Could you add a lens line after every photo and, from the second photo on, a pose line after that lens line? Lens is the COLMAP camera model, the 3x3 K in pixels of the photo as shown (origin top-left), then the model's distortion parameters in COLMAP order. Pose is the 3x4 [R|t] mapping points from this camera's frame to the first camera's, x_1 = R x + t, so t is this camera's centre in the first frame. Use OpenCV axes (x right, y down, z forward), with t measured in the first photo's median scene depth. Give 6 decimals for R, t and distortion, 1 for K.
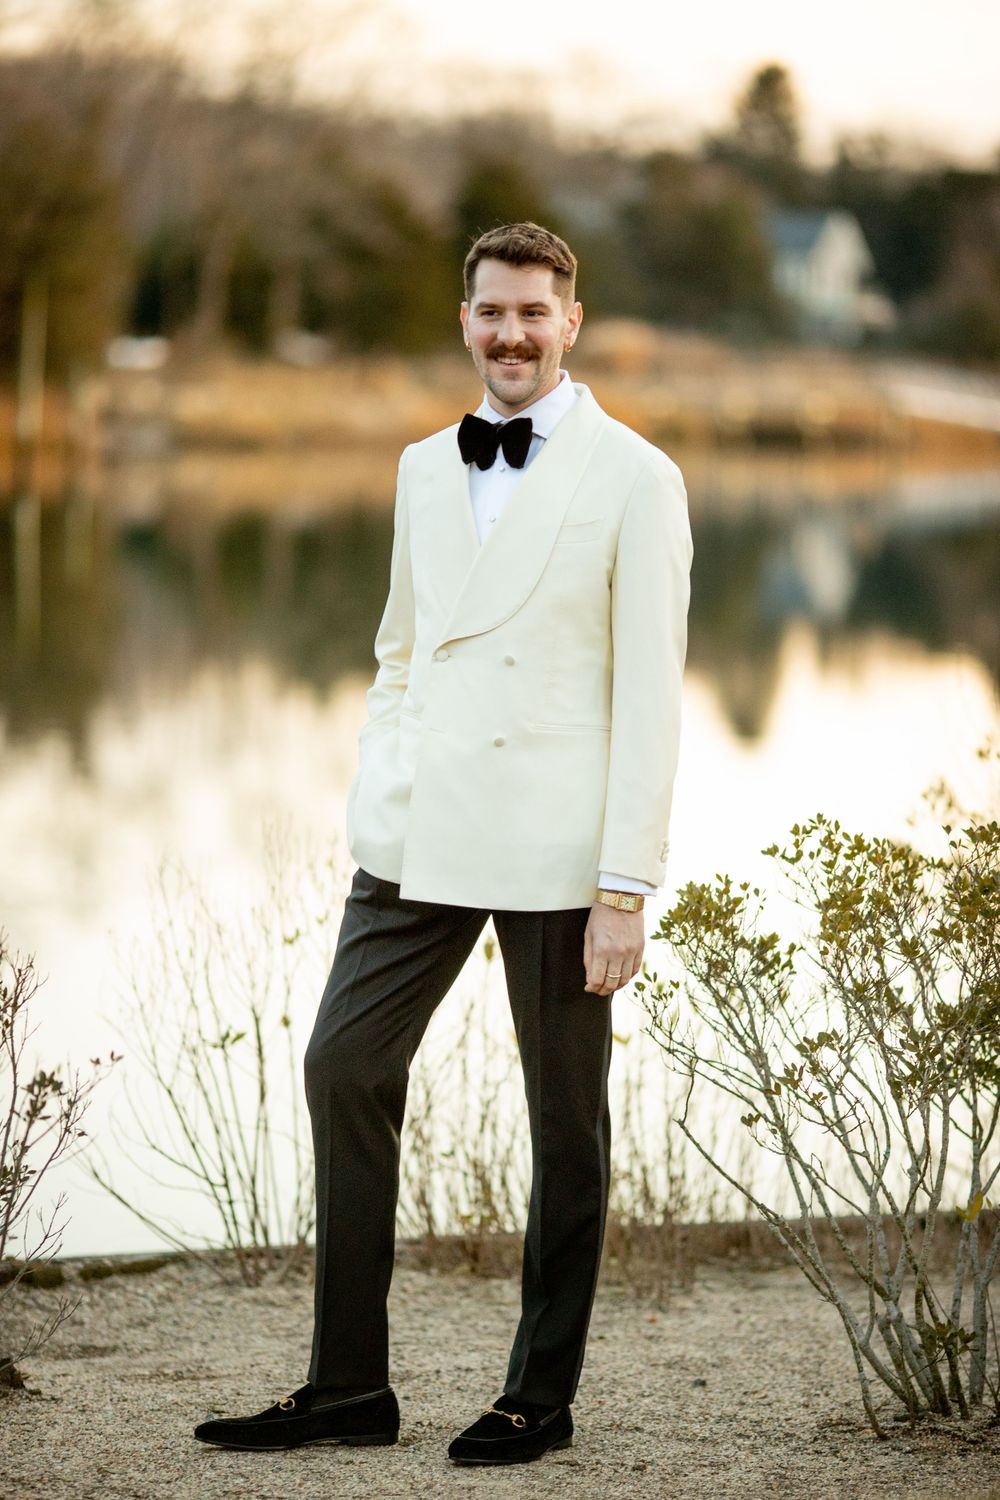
lens RADIAL K [[5293.2, 0, 509.0], [0, 5293.2, 749.0], [0, 0, 1]] dist [0.157226, 0.000000]
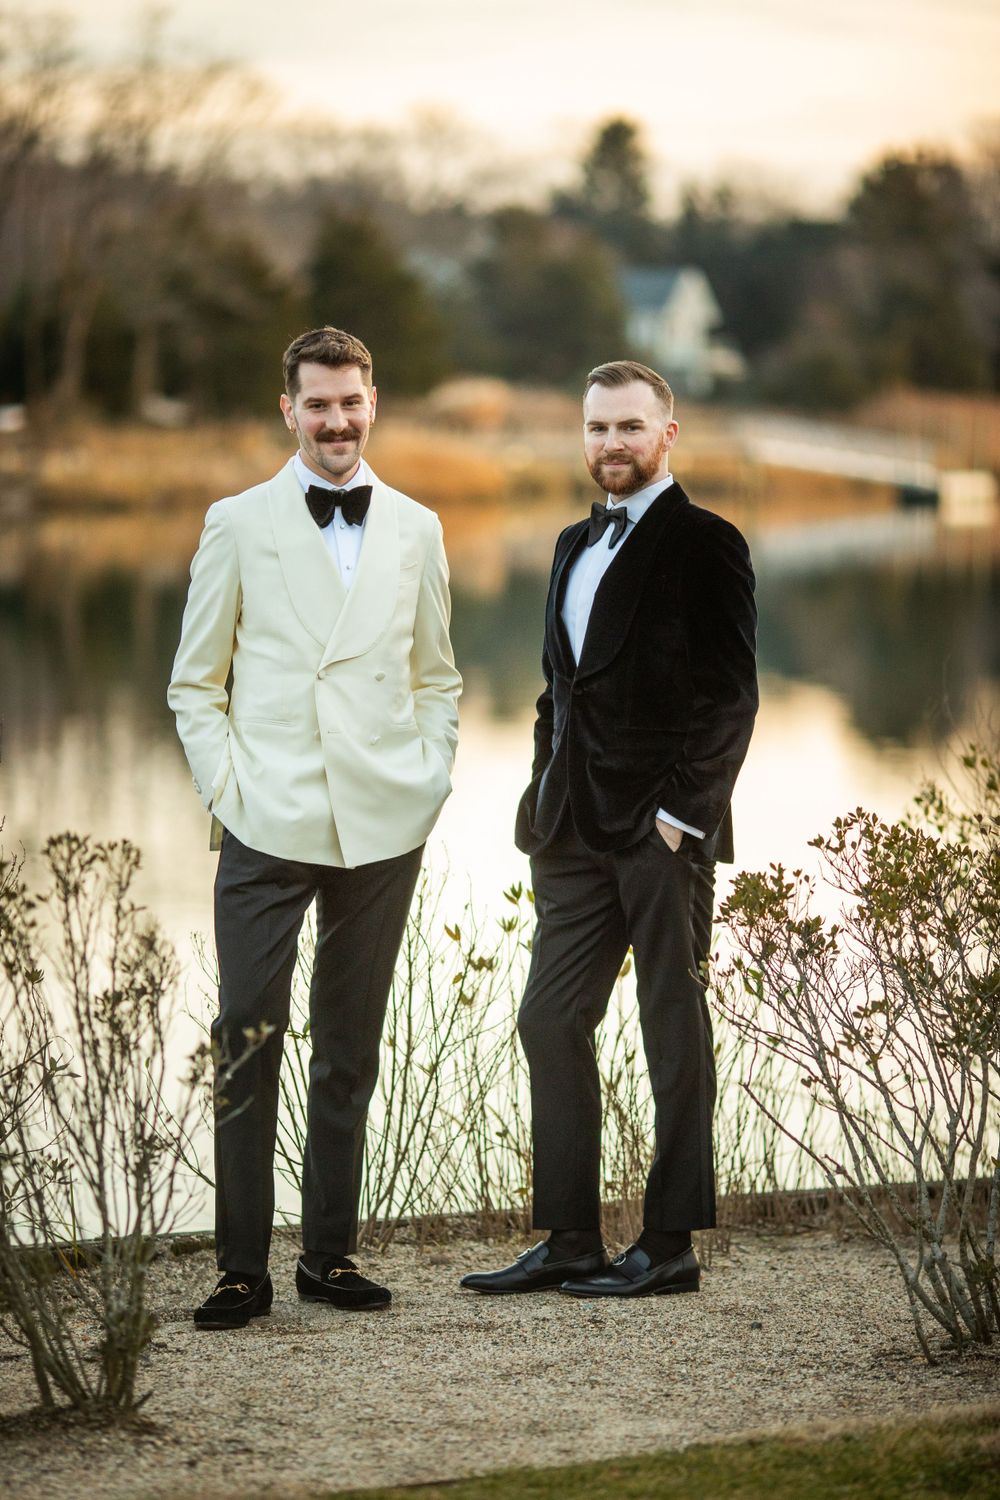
lens RADIAL K [[5293.2, 0, 499.2], [0, 5293.2, 762.0], [0, 0, 1]] dist [0.157226, 0.000000]
pose [[0.999441, -0.020332, 0.026523, -0.042657], [0.020551, 0.999757, -0.008023, 0.009179], [-0.026353, 0.008564, 0.999616, -0.101772]]
